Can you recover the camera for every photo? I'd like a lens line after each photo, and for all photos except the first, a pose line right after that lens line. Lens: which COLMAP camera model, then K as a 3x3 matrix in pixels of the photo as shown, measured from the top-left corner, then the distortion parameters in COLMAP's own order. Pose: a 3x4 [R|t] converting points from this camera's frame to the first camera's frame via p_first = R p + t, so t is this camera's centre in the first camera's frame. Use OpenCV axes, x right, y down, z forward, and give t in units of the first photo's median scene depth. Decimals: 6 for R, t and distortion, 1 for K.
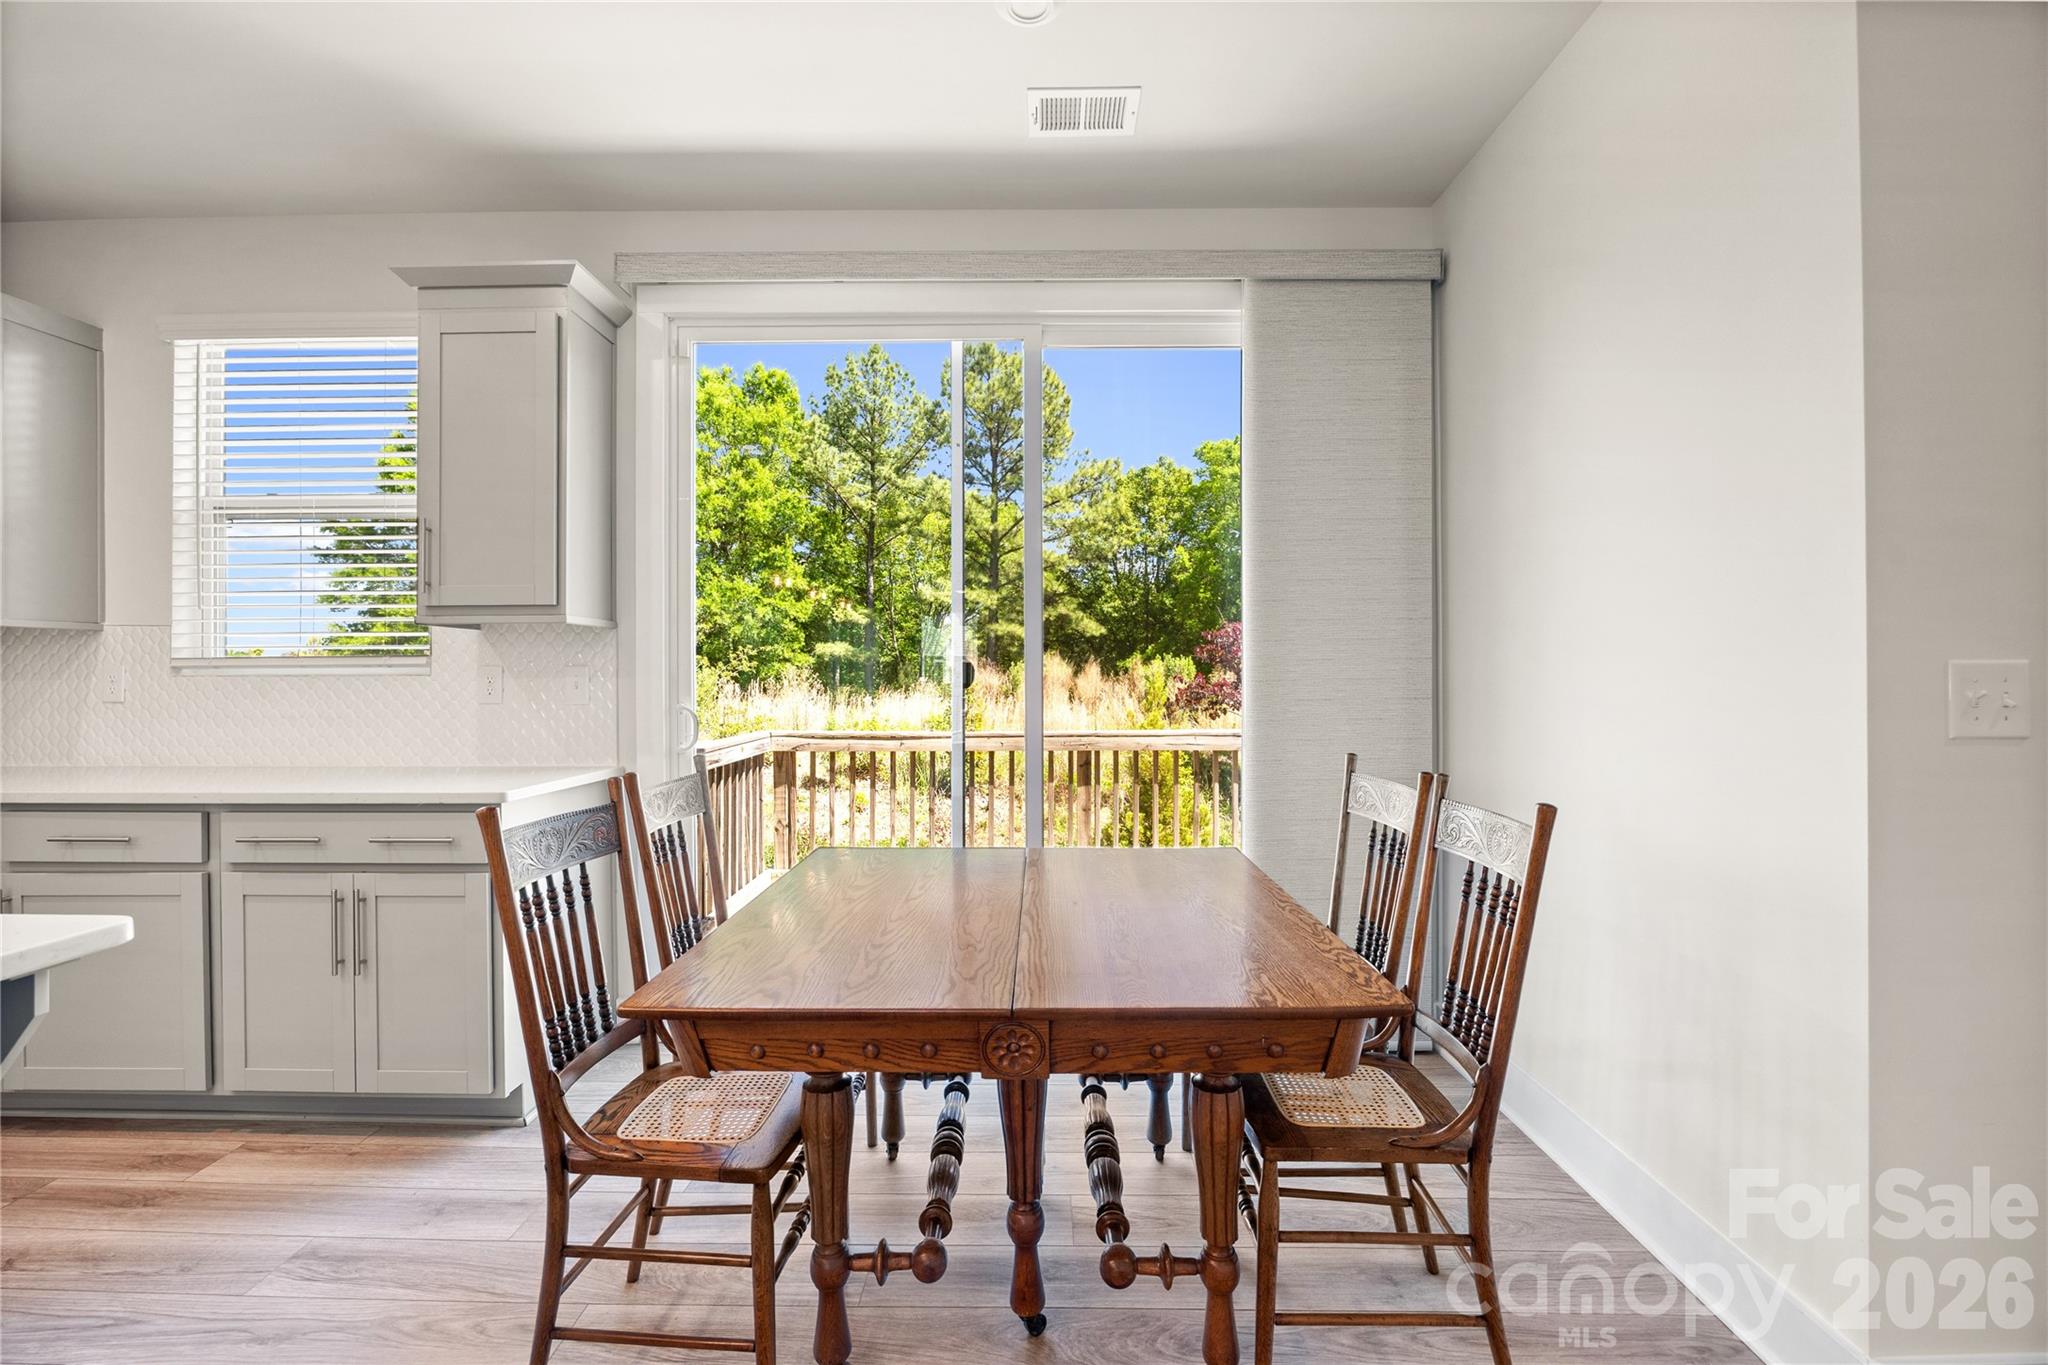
lens RADIAL K [[886.7, 0, 1024.0], [0, 886.7, 682.5], [0, 0, 1]] dist [-0.000165, 0.000004]
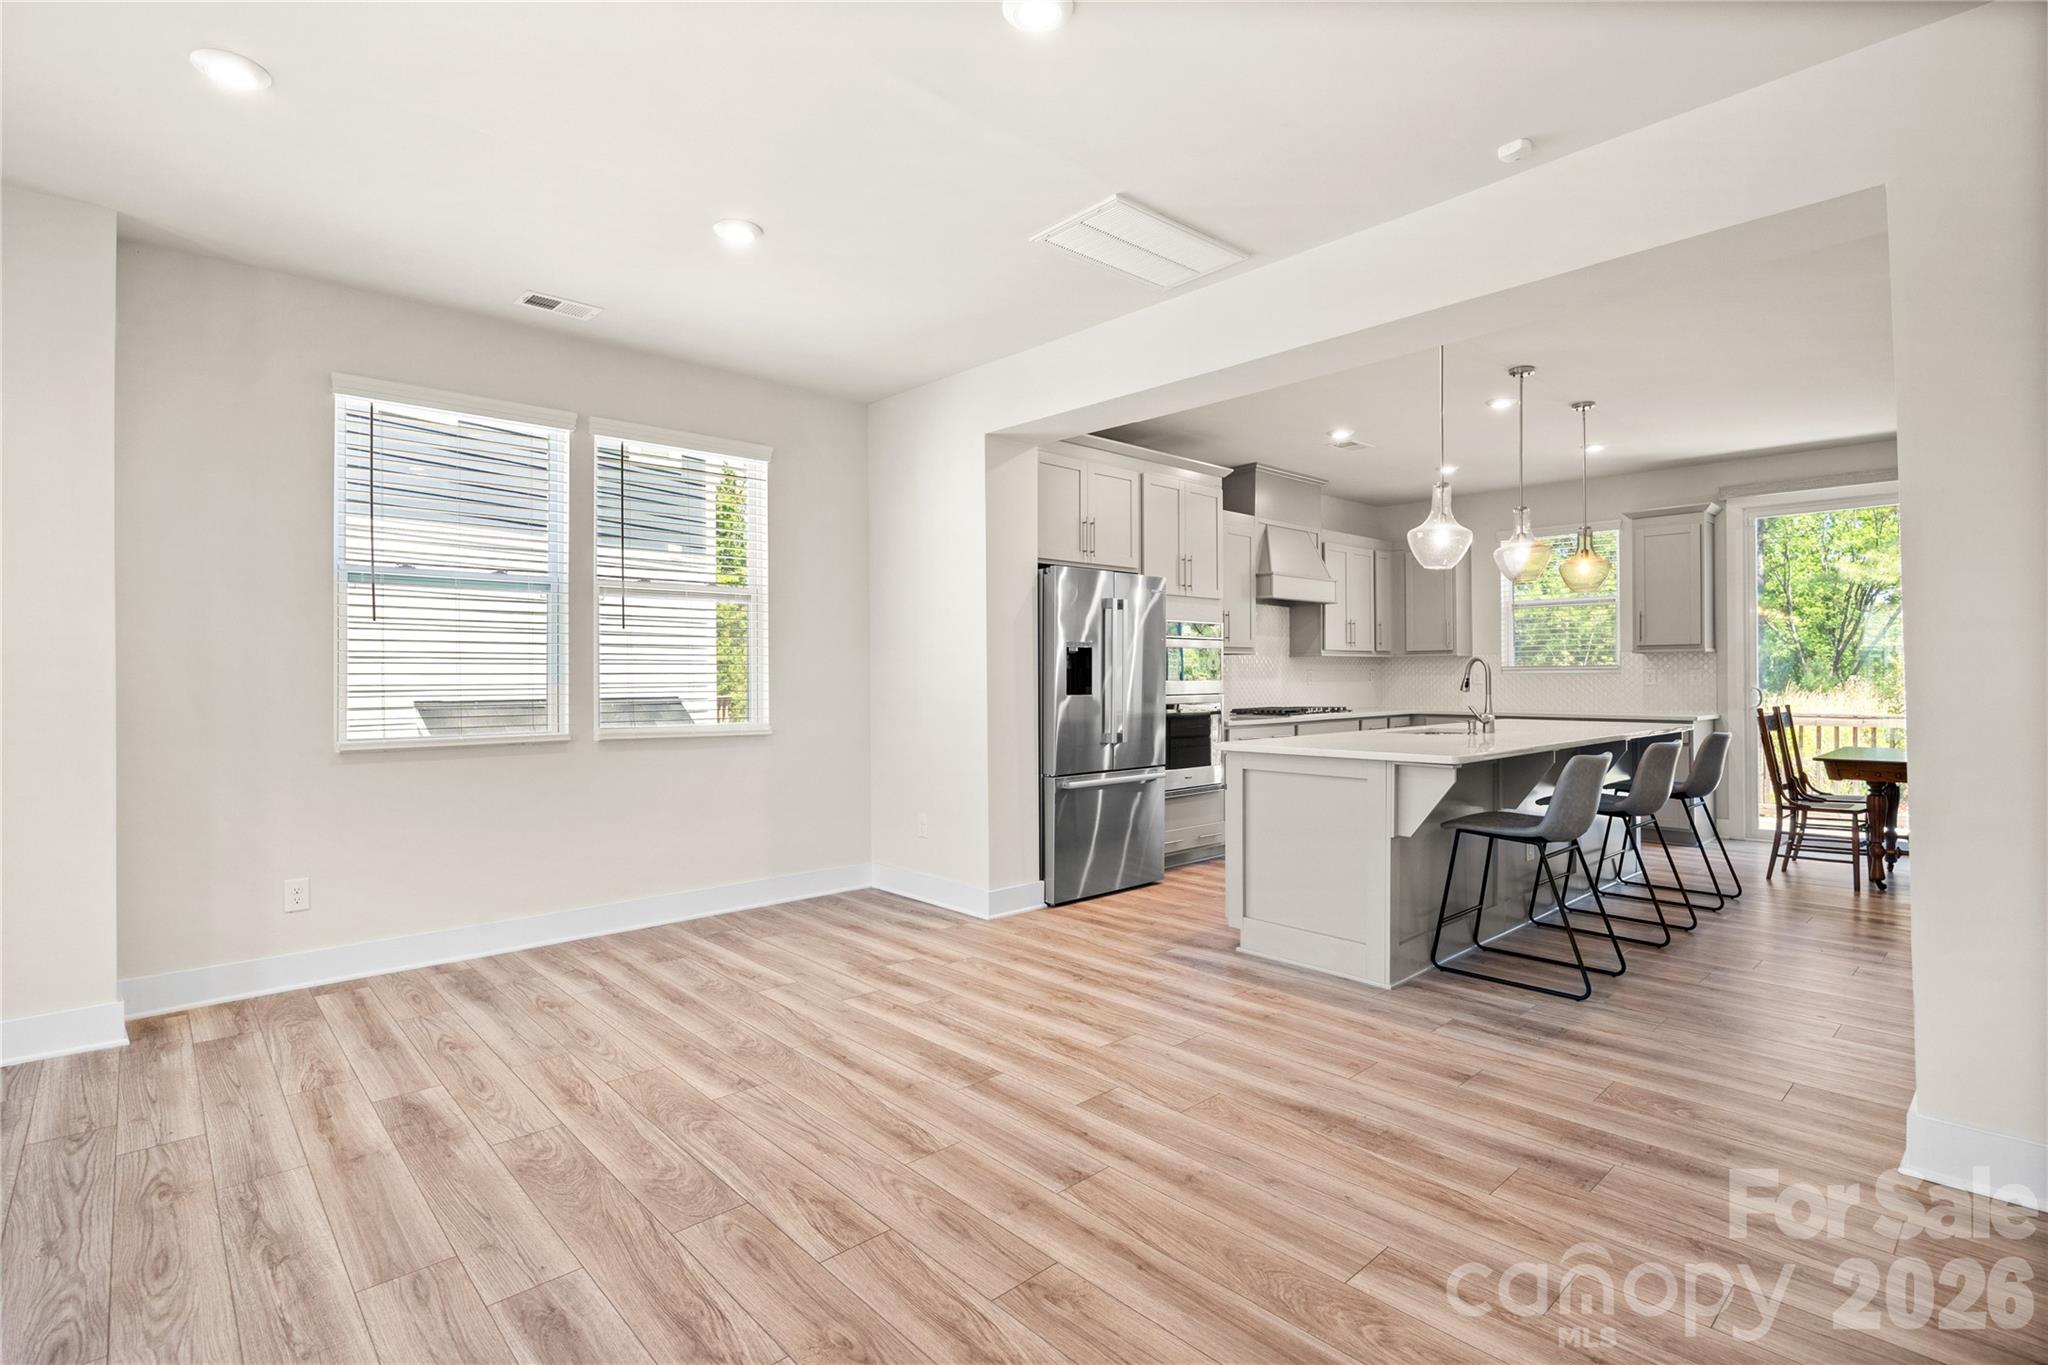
lens RADIAL K [[963.7, 0, 1017.4], [0, 963.7, 672.8], [0, 0, 1]] dist [-0.011161, 0.000049]
pose [[0.684120, 0.000276, -0.729369, 0.008068], [-0.006342, 0.999964, -0.005570, 0.001307], [0.729342, 0.008437, 0.684098, -0.164221]]
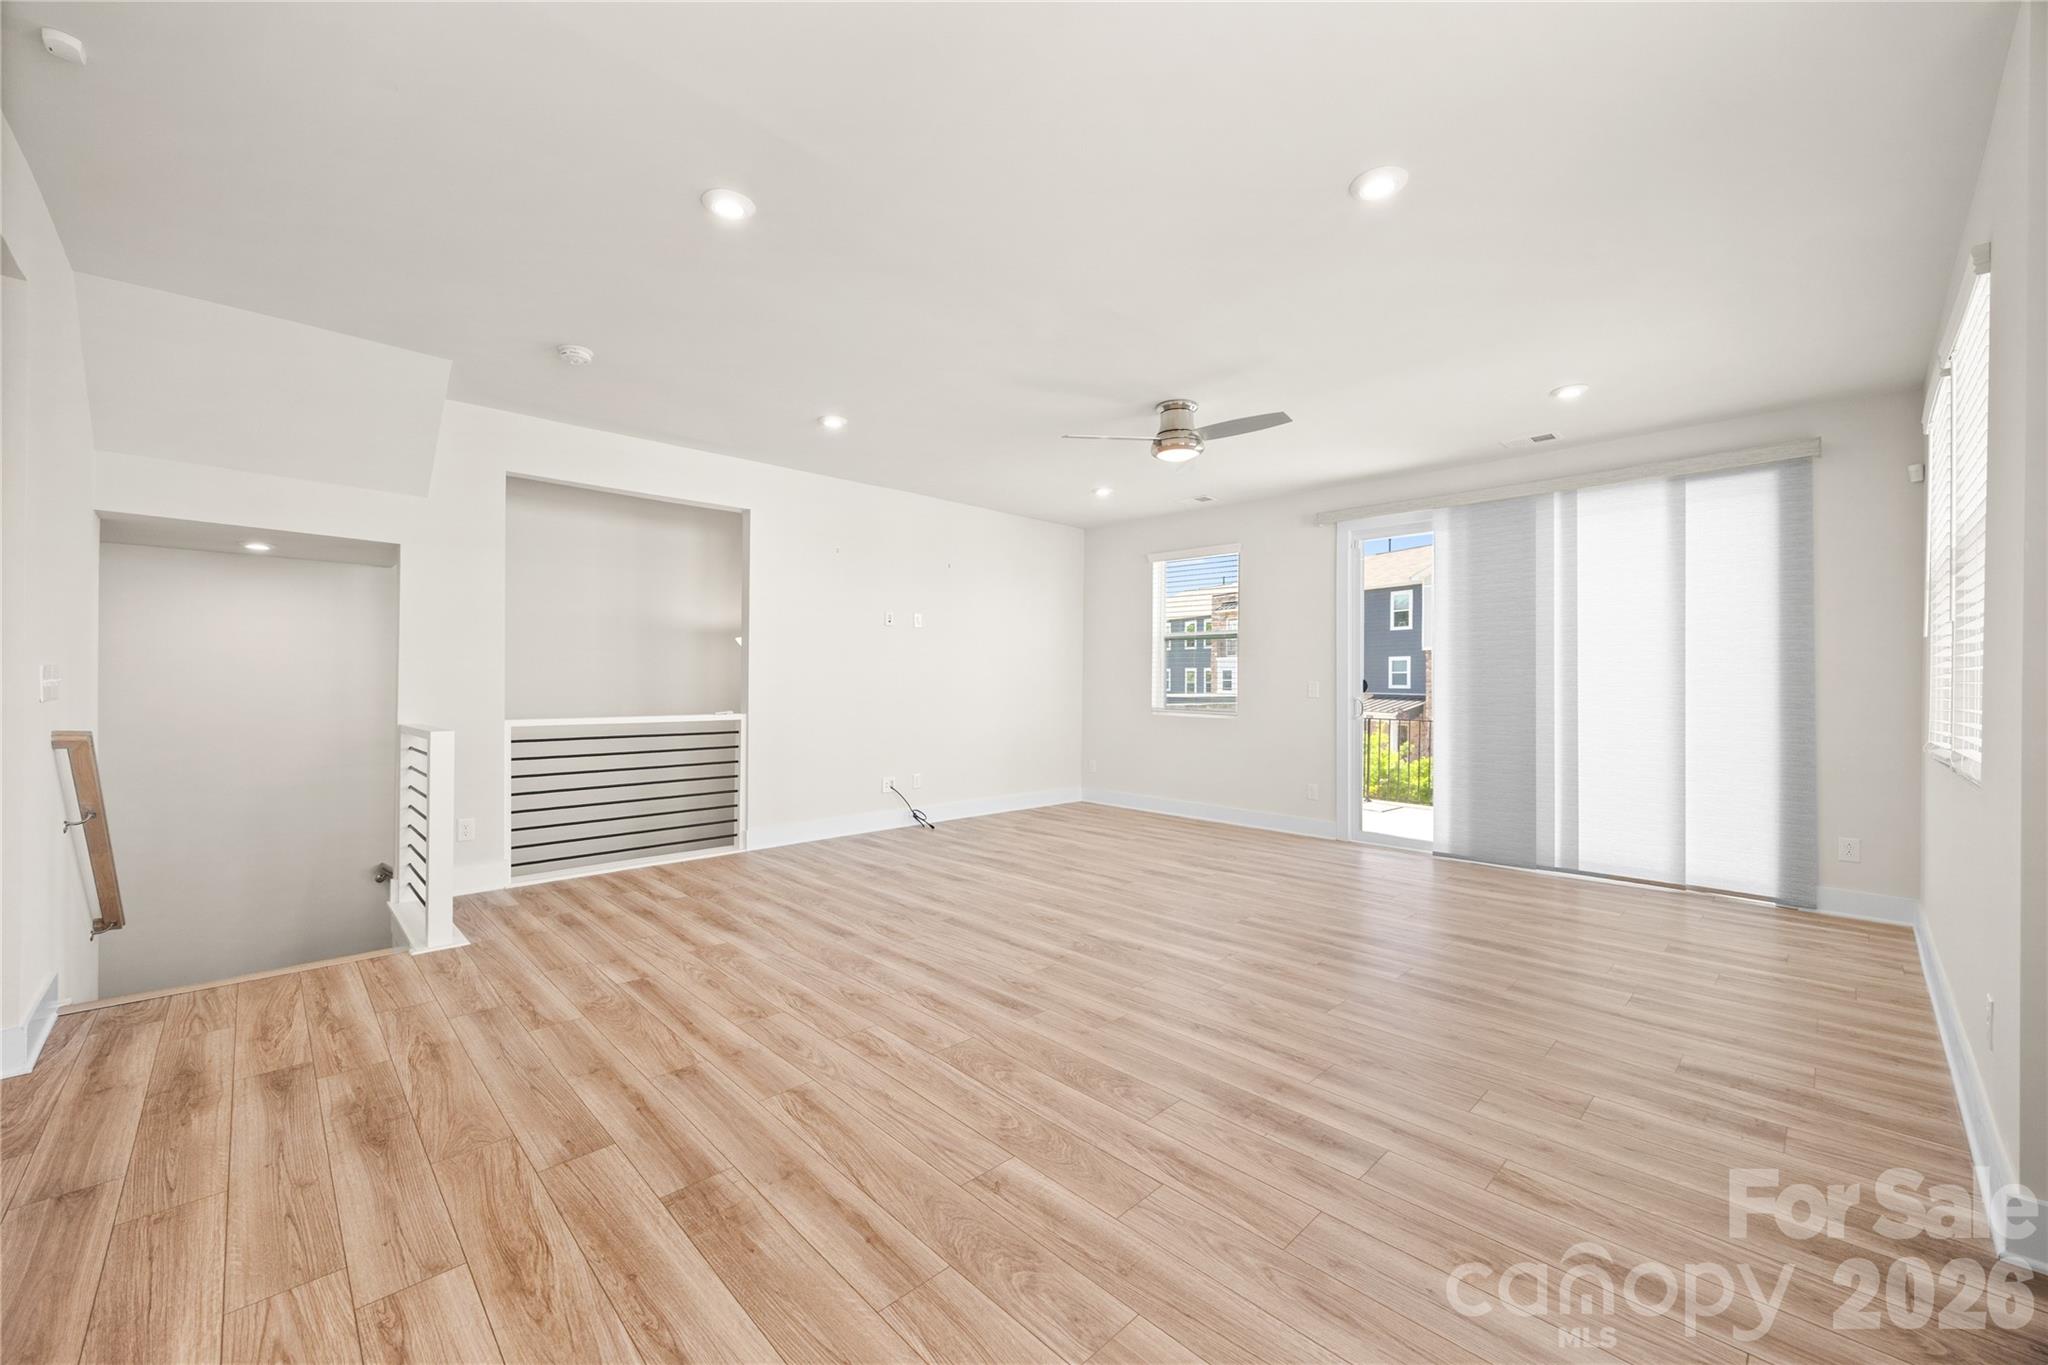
lens RADIAL K [[809.1, 0, 1016.0], [0, 809.1, 686.4], [0, 0, 1]] dist [-0.002495, -0.000090]
pose [[-0.699077, -0.002409, 0.715042, -0.108837], [0.005637, 0.999945, 0.008880, 0.001125], [-0.715024, 0.010238, -0.699025, -0.087326]]
